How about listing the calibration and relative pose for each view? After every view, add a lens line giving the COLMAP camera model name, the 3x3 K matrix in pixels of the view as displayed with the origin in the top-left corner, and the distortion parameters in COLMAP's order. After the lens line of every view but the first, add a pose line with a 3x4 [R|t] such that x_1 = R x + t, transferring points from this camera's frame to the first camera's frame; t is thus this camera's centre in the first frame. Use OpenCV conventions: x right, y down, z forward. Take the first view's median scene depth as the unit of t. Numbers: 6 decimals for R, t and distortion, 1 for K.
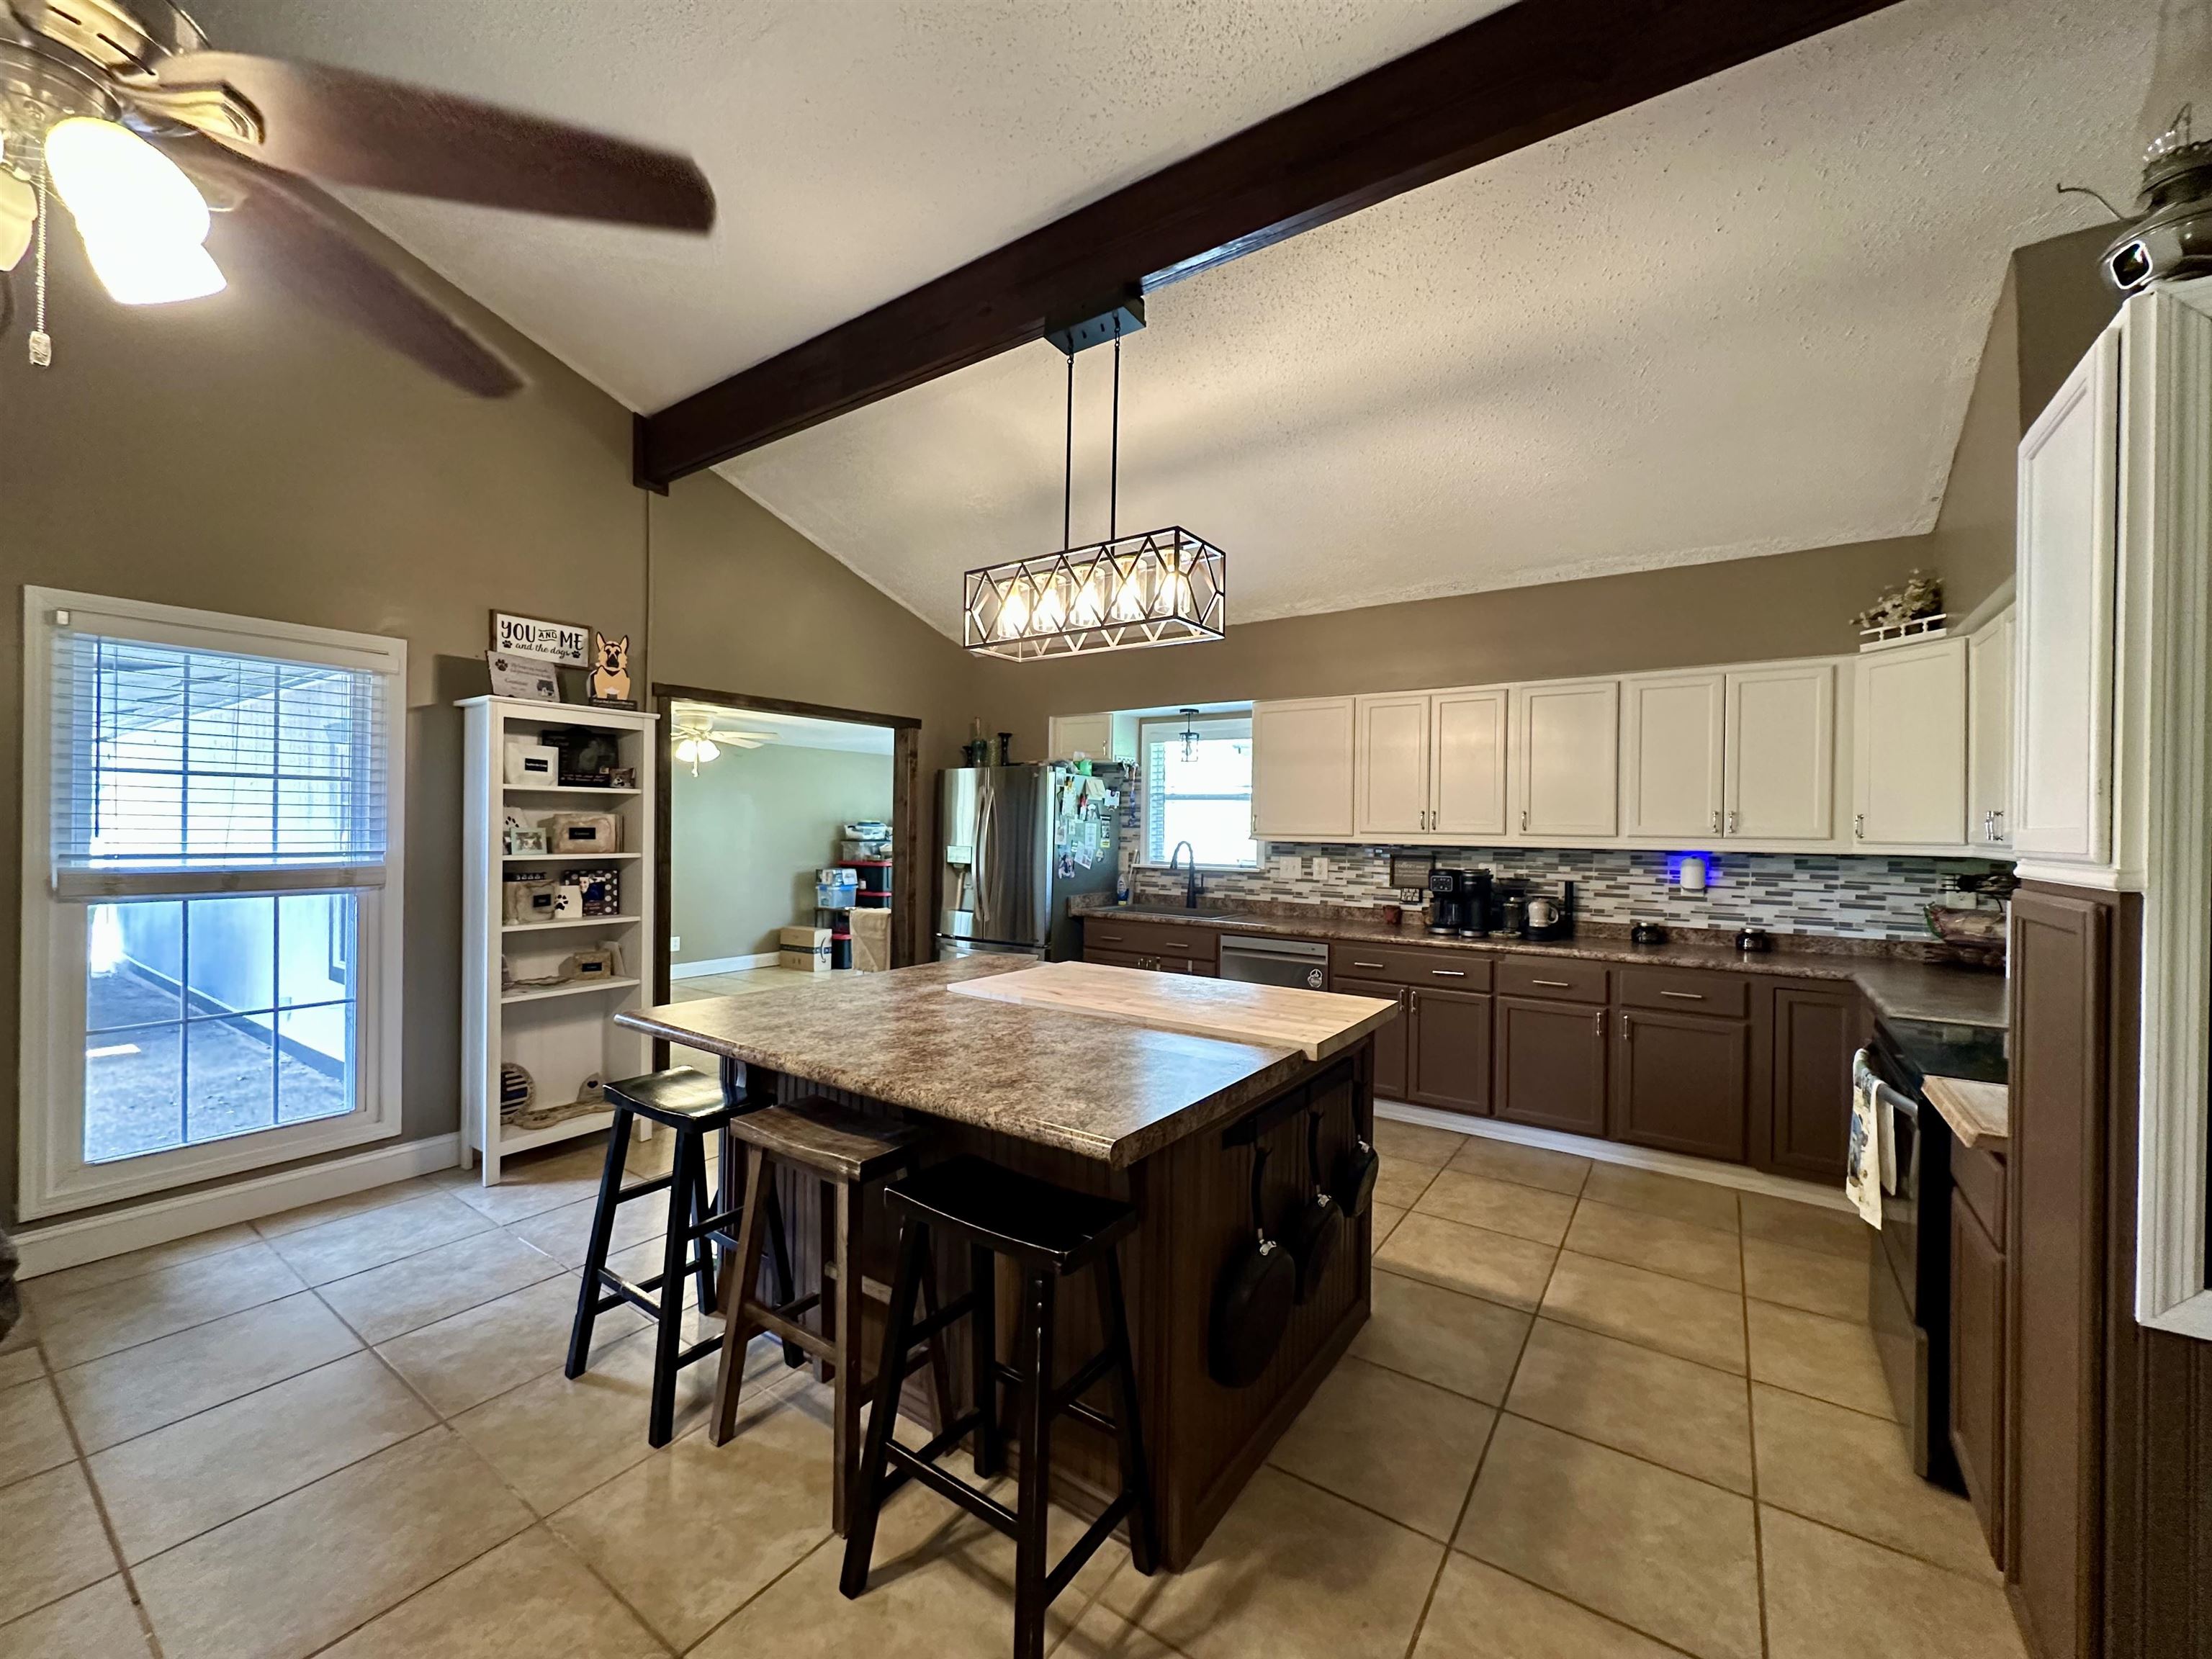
lens RADIAL K [[874.8, 0, 1112.1], [0, 874.8, 828.6], [0, 0, 1]] dist [-0.000194, 0.000208]
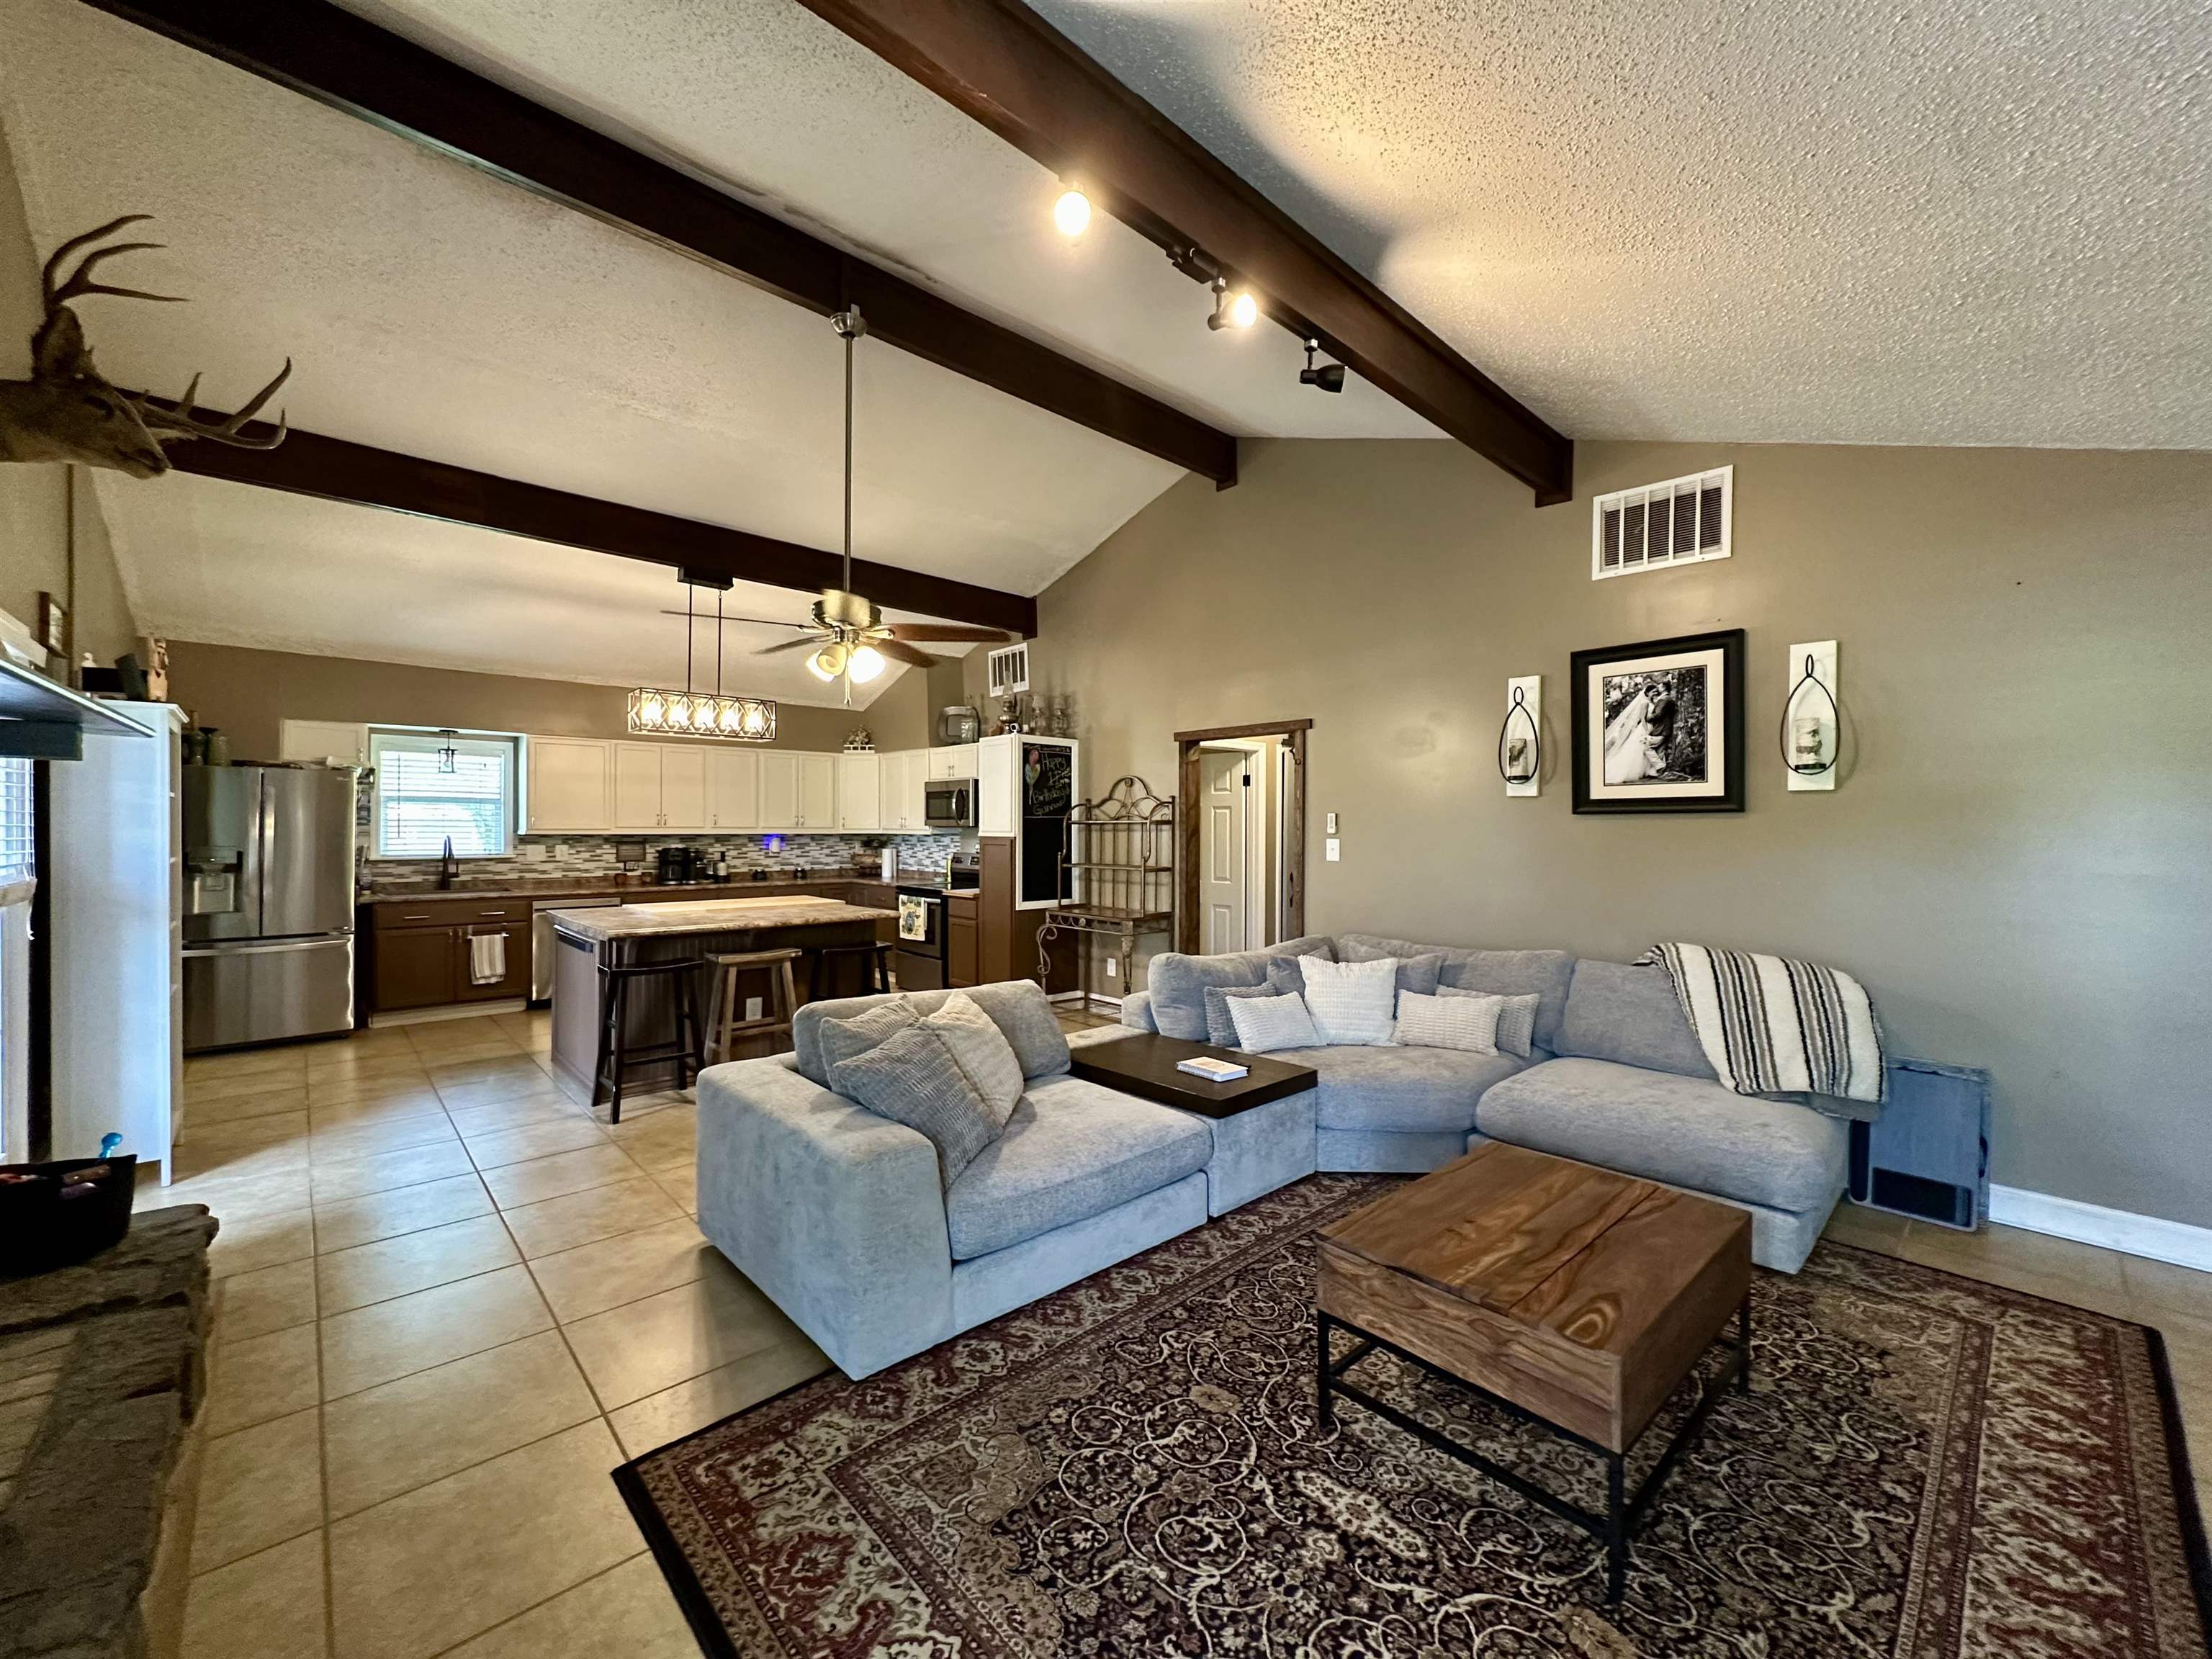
lens RADIAL K [[880.2, 0, 1096.0], [0, 880.2, 828.9], [0, 0, 1]] dist [-0.002181, 0.000449]
pose [[0.225623, -0.013922, 0.974115, -1.163224], [0.001097, 0.999901, 0.014036, -0.015095], [-0.974214, -0.002099, 0.225616, -0.220957]]
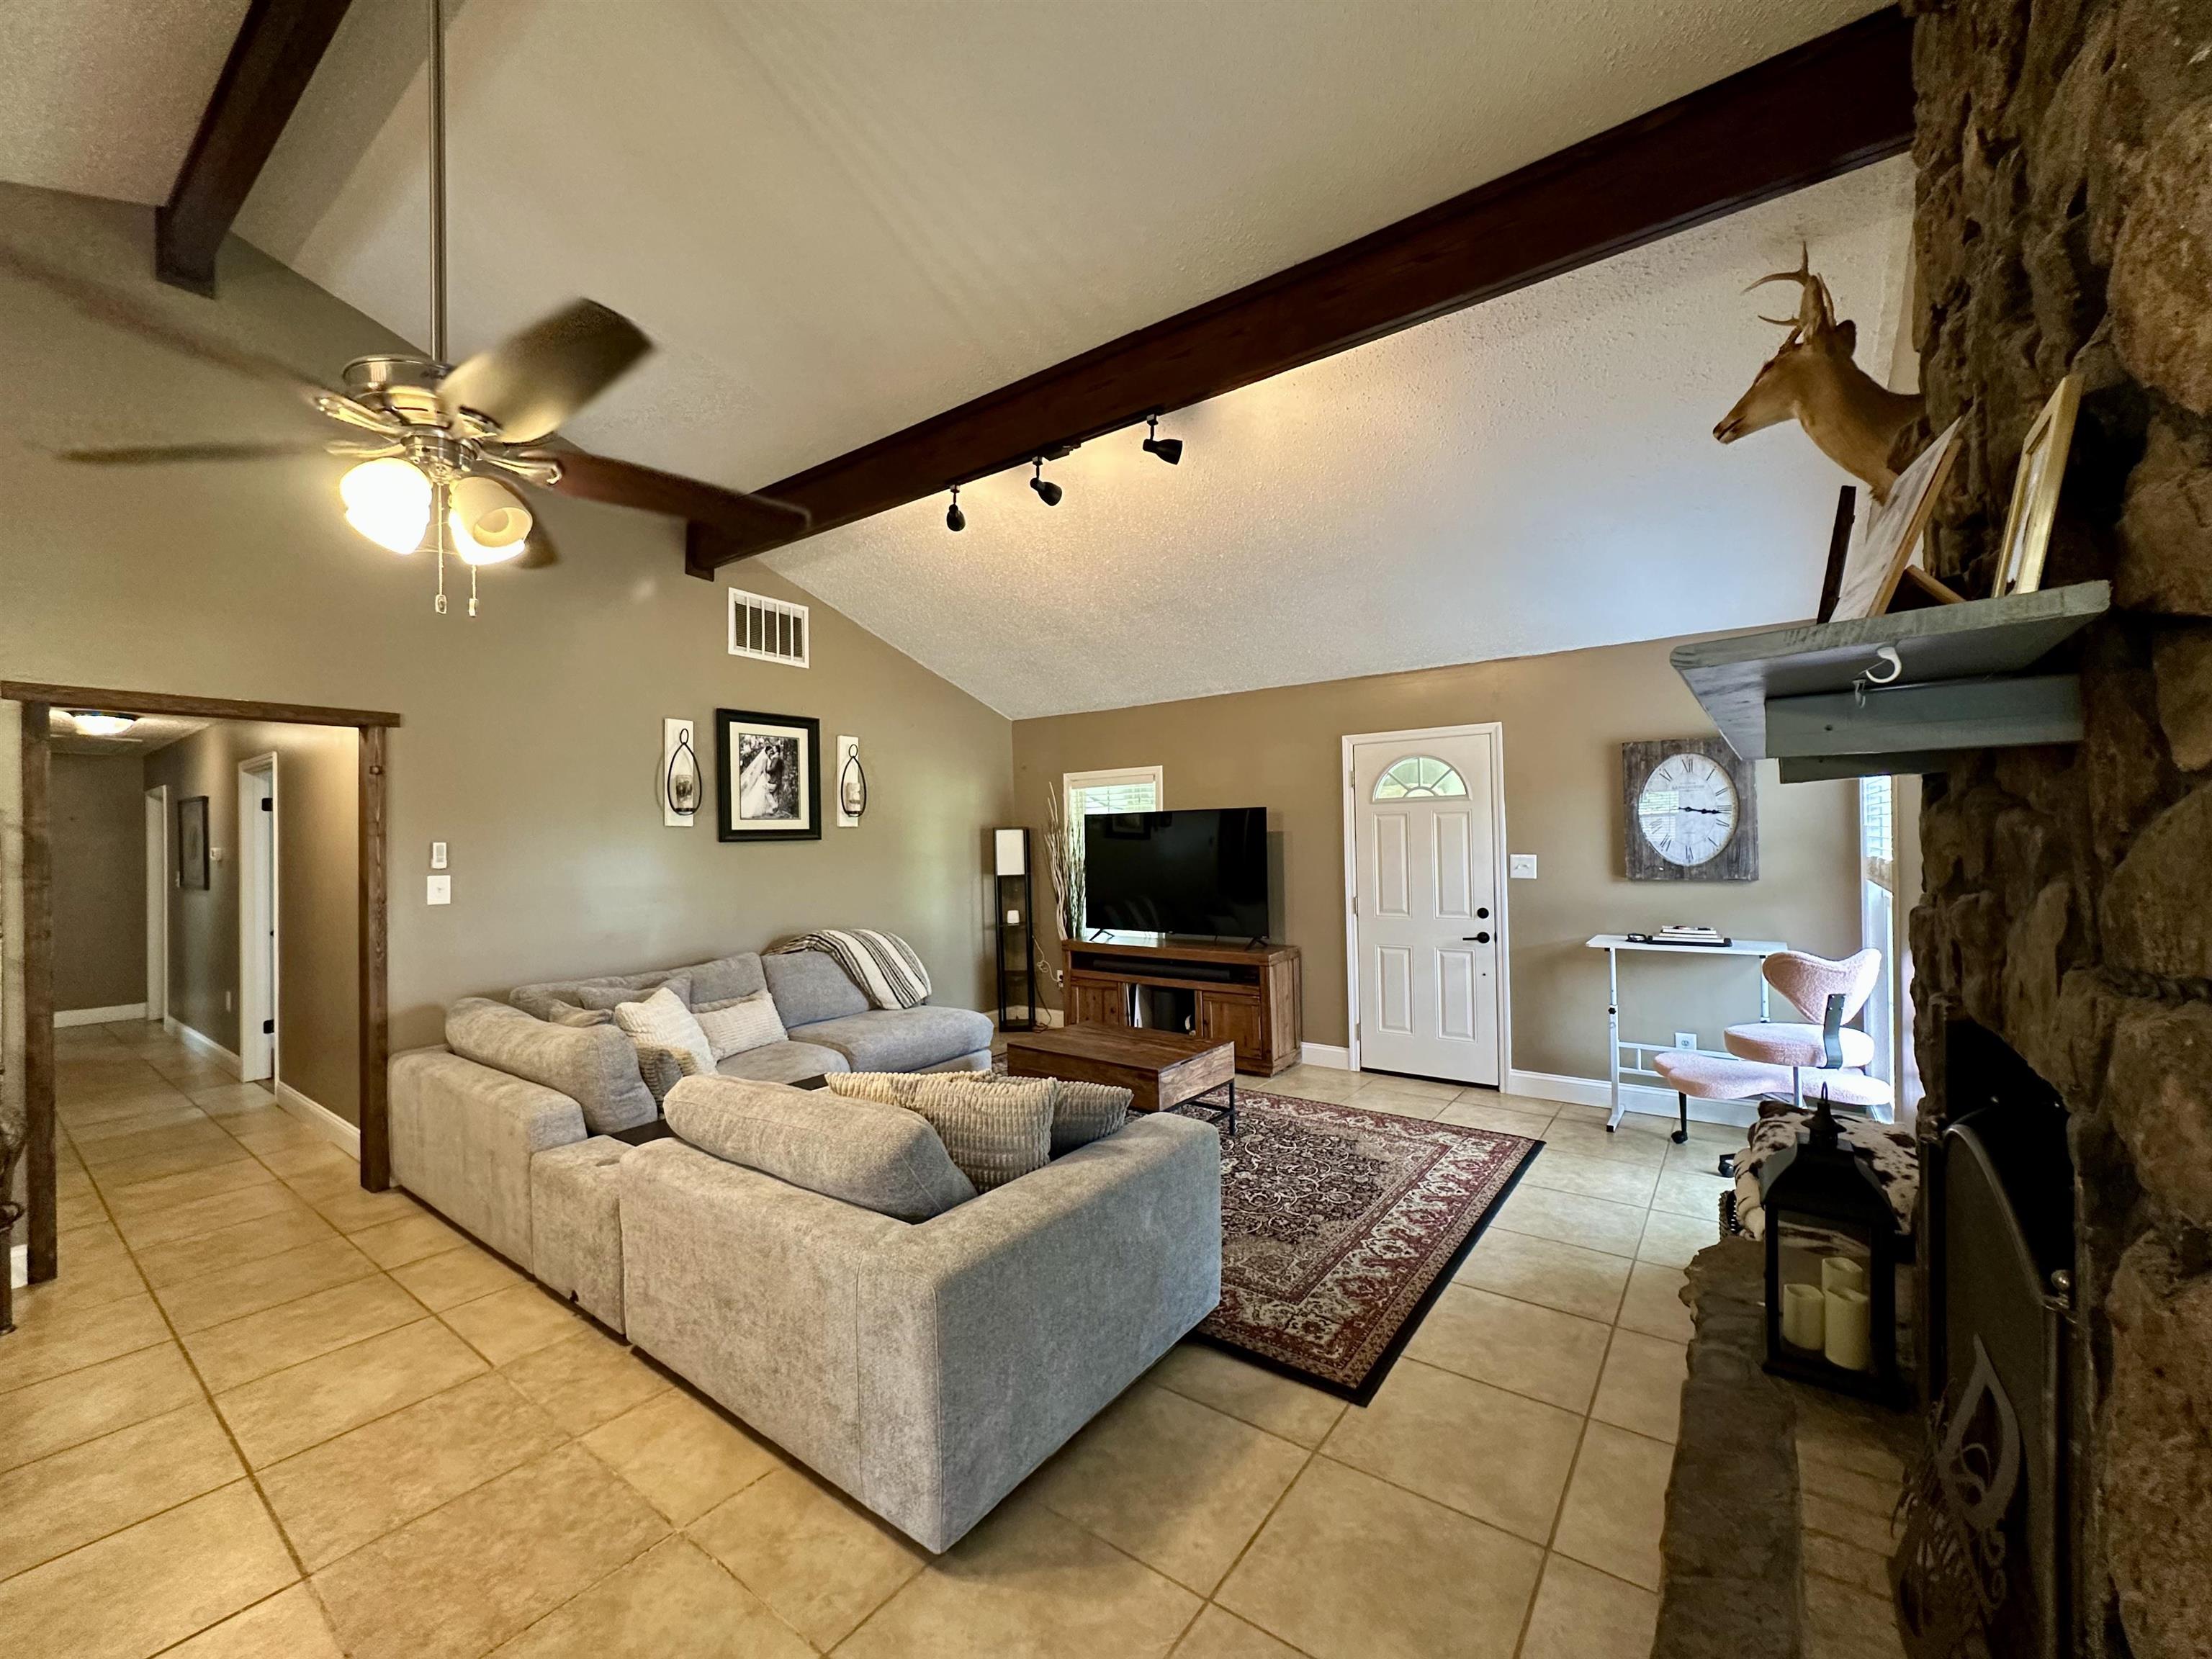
lens RADIAL K [[885.0, 0, 1116.2], [0, 885.0, 827.8], [0, 0, 1]] dist [-0.002796, 0.000029]
pose [[-0.999667, 0.005615, 0.025194, -0.639440], [0.005385, 0.999944, -0.009156, -0.022670], [-0.025244, -0.009017, -0.999641, 0.678748]]
